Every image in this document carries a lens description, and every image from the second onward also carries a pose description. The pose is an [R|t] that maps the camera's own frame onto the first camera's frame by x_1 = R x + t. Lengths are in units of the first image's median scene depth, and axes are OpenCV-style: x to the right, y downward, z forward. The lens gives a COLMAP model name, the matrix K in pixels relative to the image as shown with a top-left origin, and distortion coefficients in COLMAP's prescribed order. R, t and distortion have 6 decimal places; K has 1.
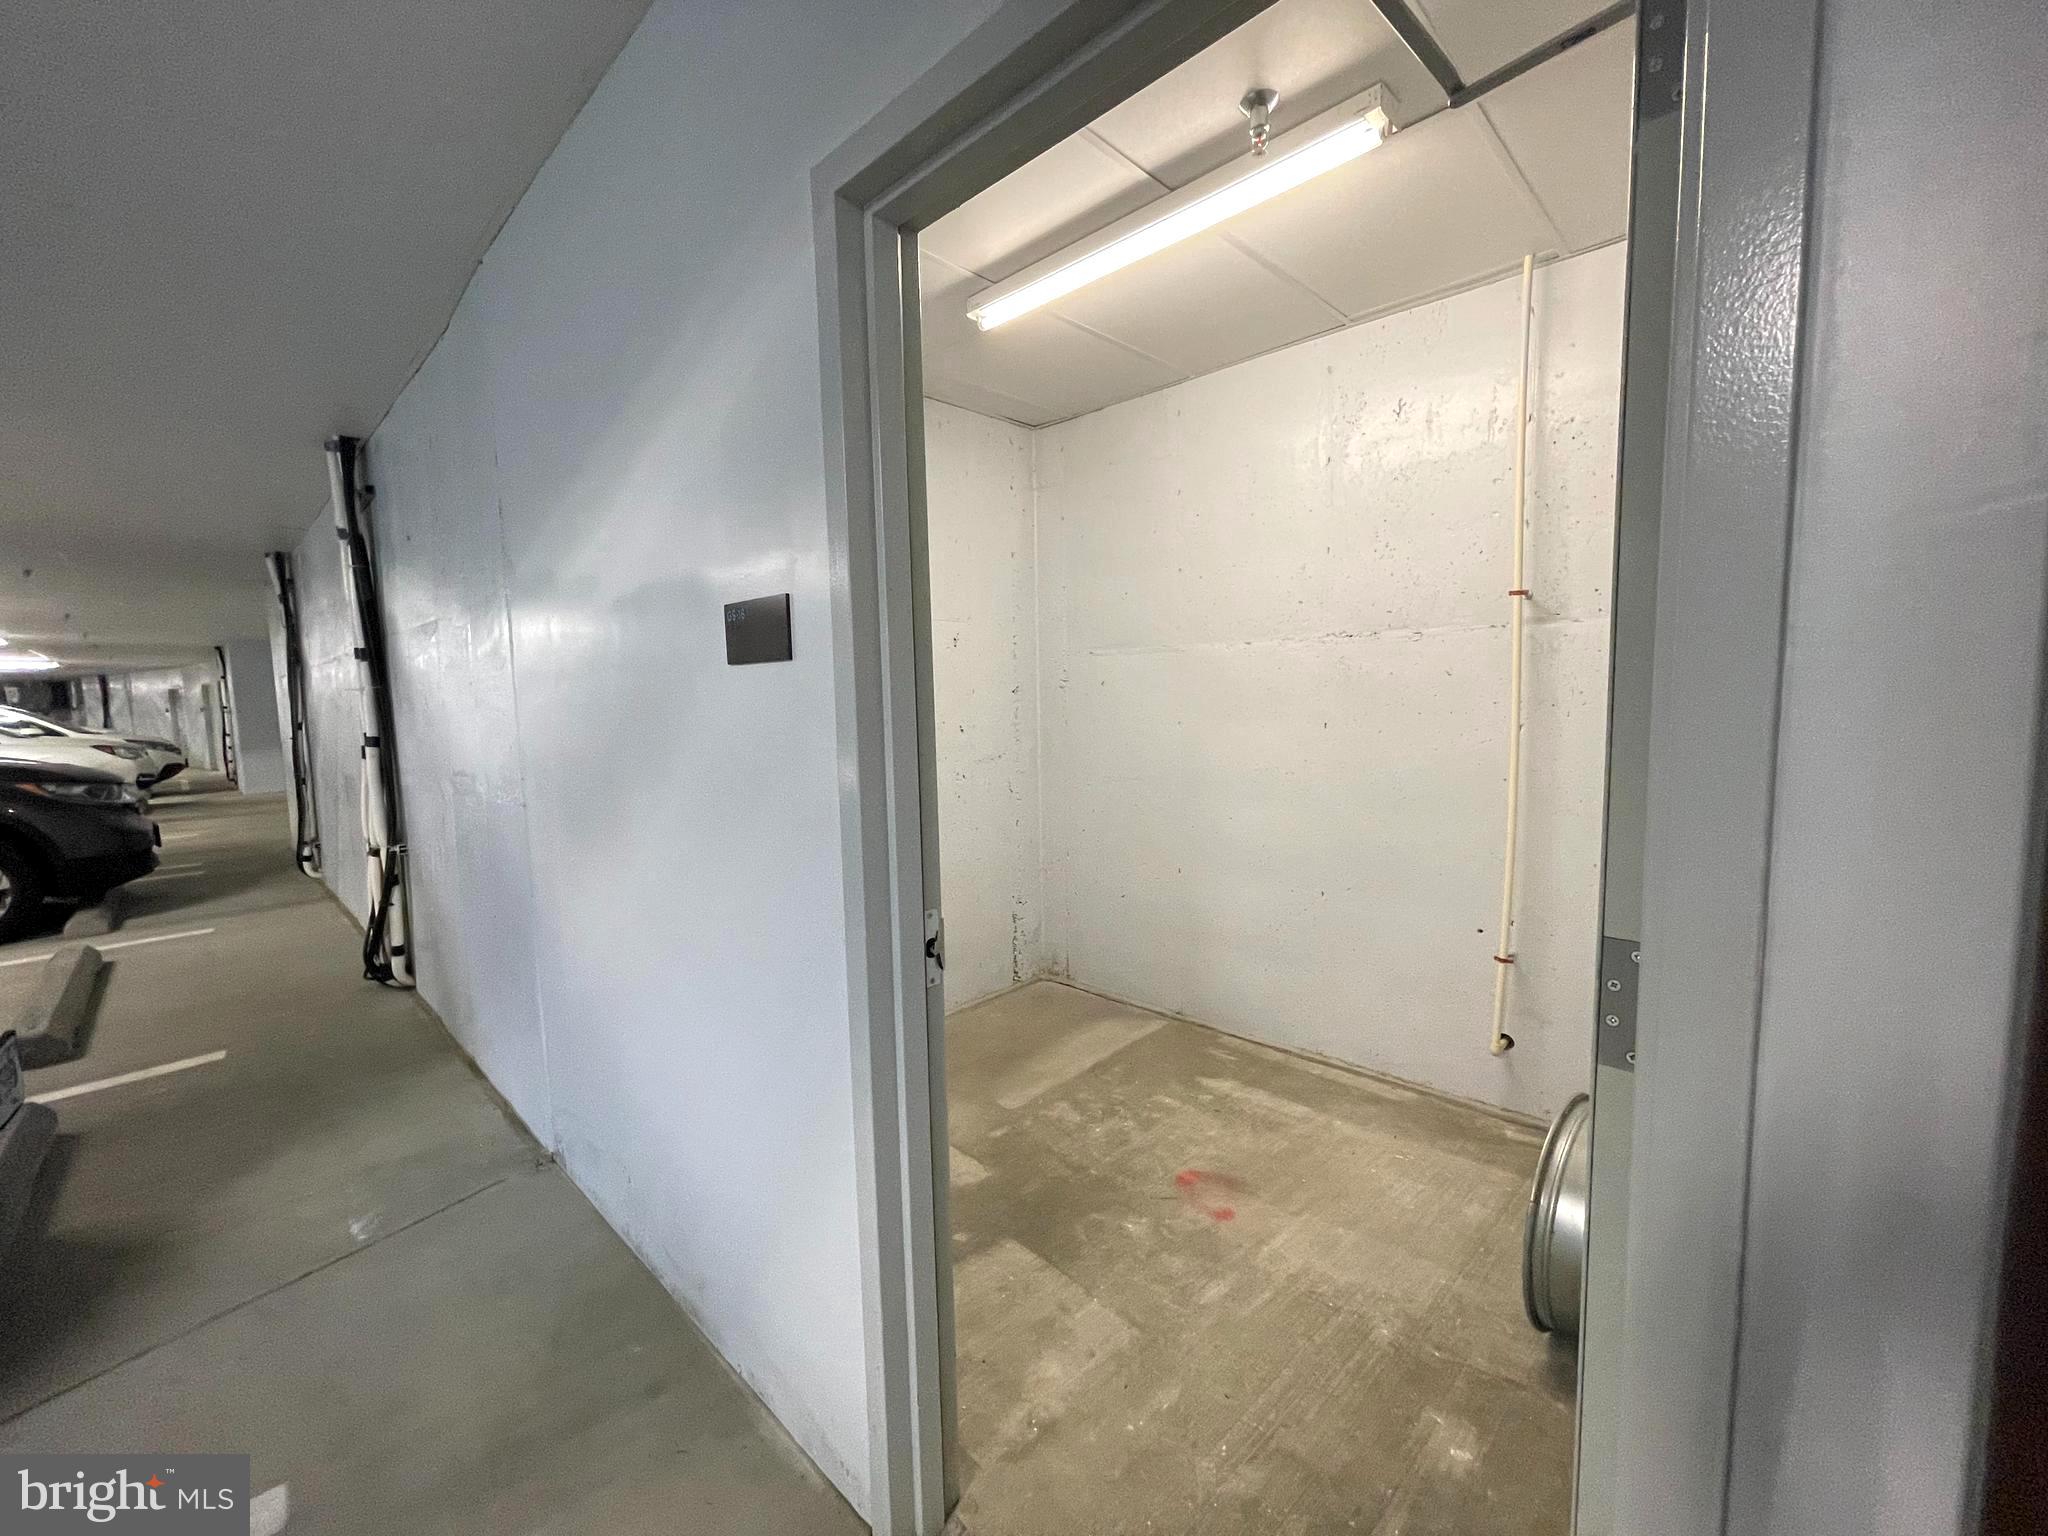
lens RADIAL K [[824.4, 0, 1021.9], [0, 824.4, 772.8], [0, 0, 1]] dist [0.006117, 0.000723]
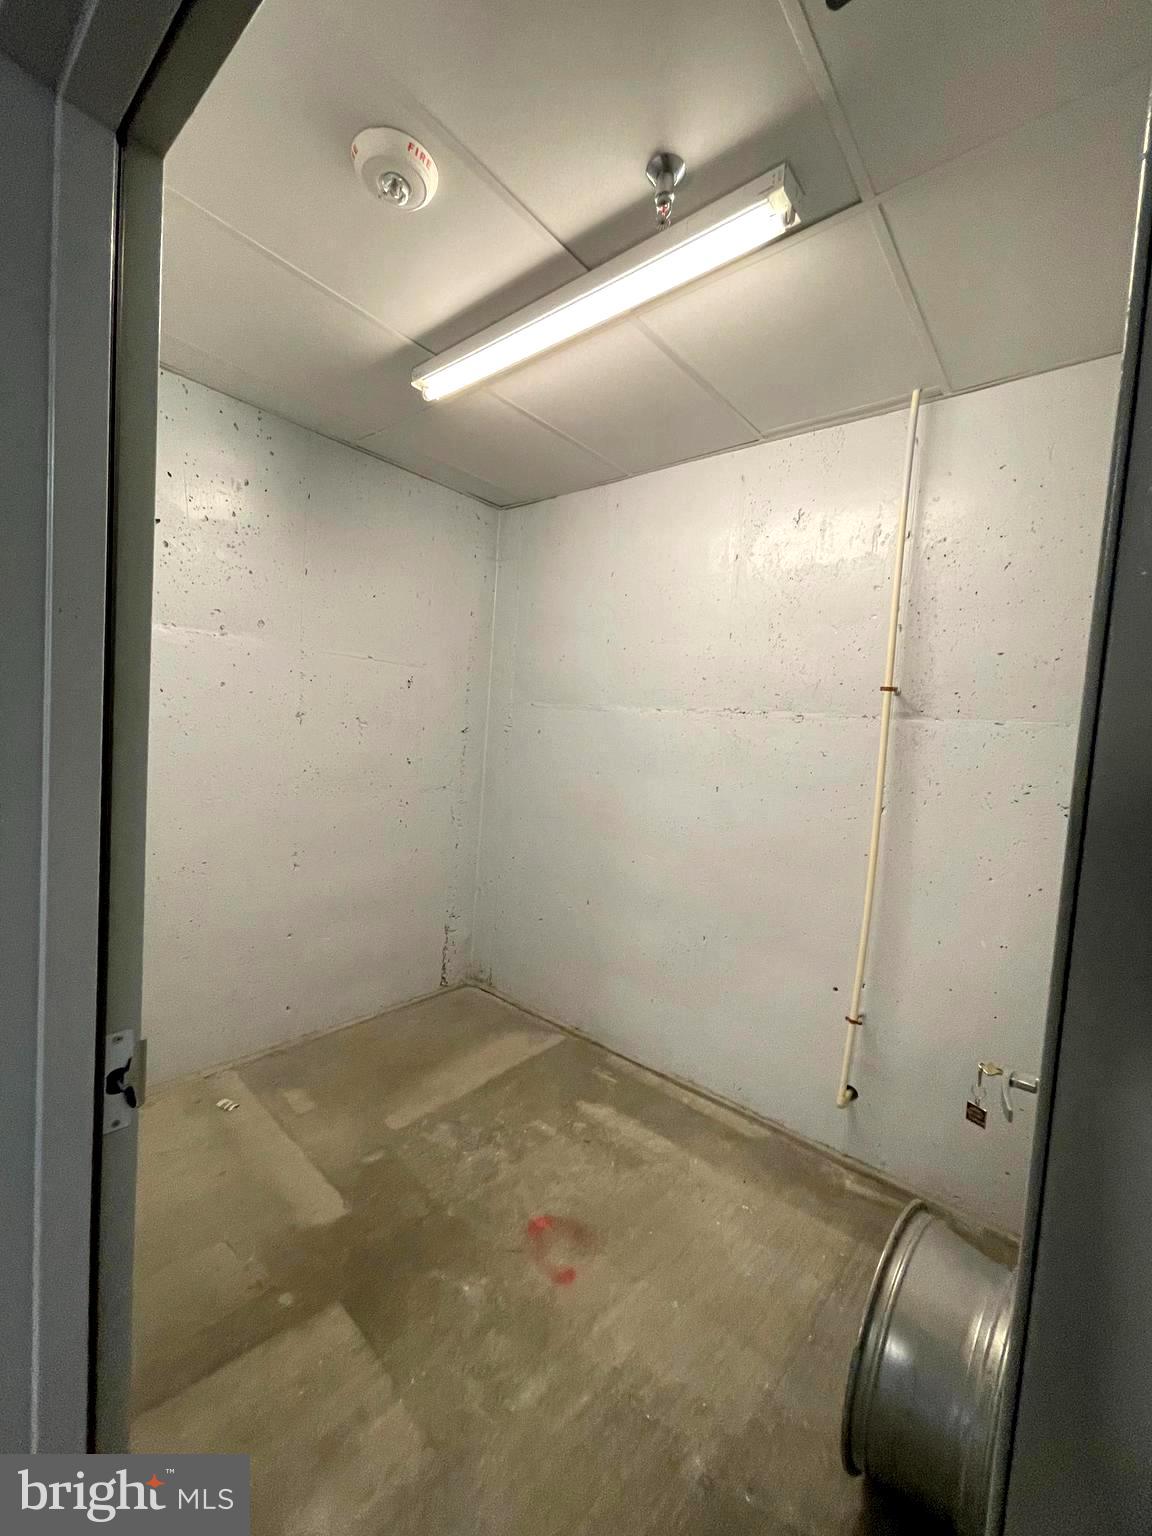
lens RADIAL K [[618.3, 0, 566.3], [0, 618.3, 768.5], [0, 0, 1]] dist [0.006117, 0.000723]
pose [[0.994323, 0.085223, 0.063706, 0.131295], [-0.083249, 0.995981, -0.033035, -0.049573], [-0.066265, 0.027544, 0.997422, 0.209410]]
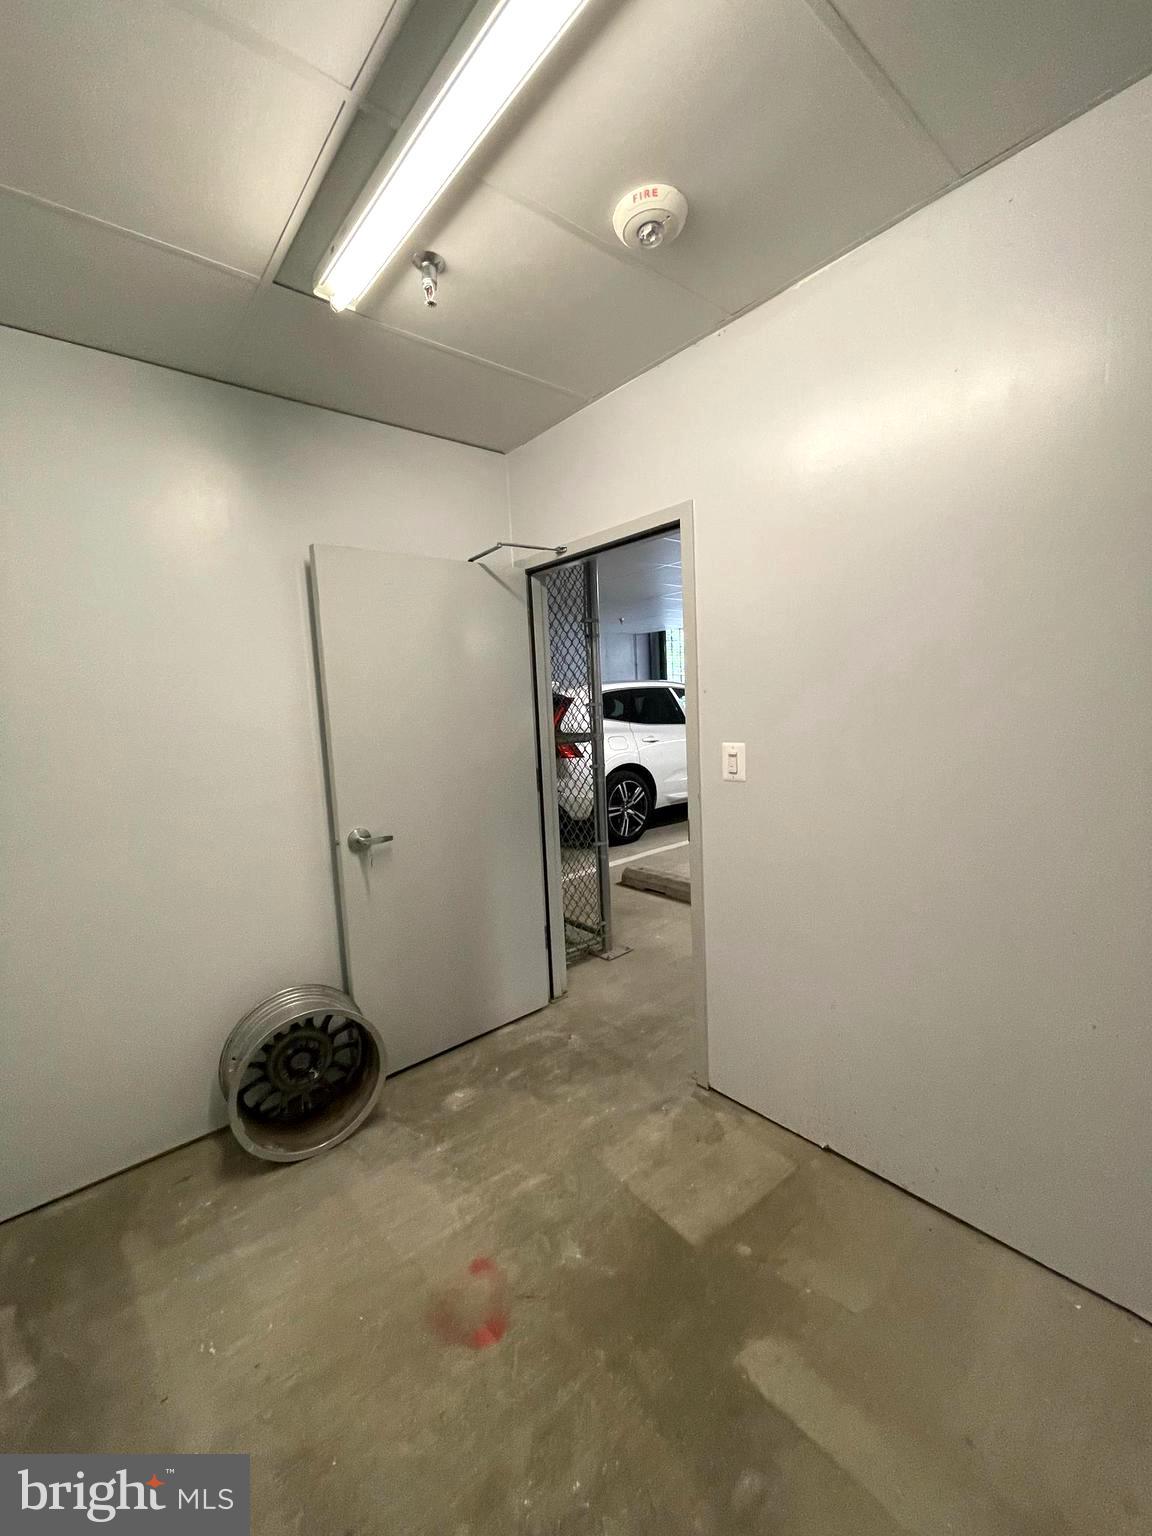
lens RADIAL K [[618.3, 0, 569.5], [0, 618.3, 773.0], [0, 0, 1]] dist [0.006117, 0.000723]
pose [[-0.992923, 0.055800, 0.104831, 0.023914], [0.075724, 0.977490, 0.196925, -0.166829], [-0.091483, 0.203470, -0.974798, 1.442989]]
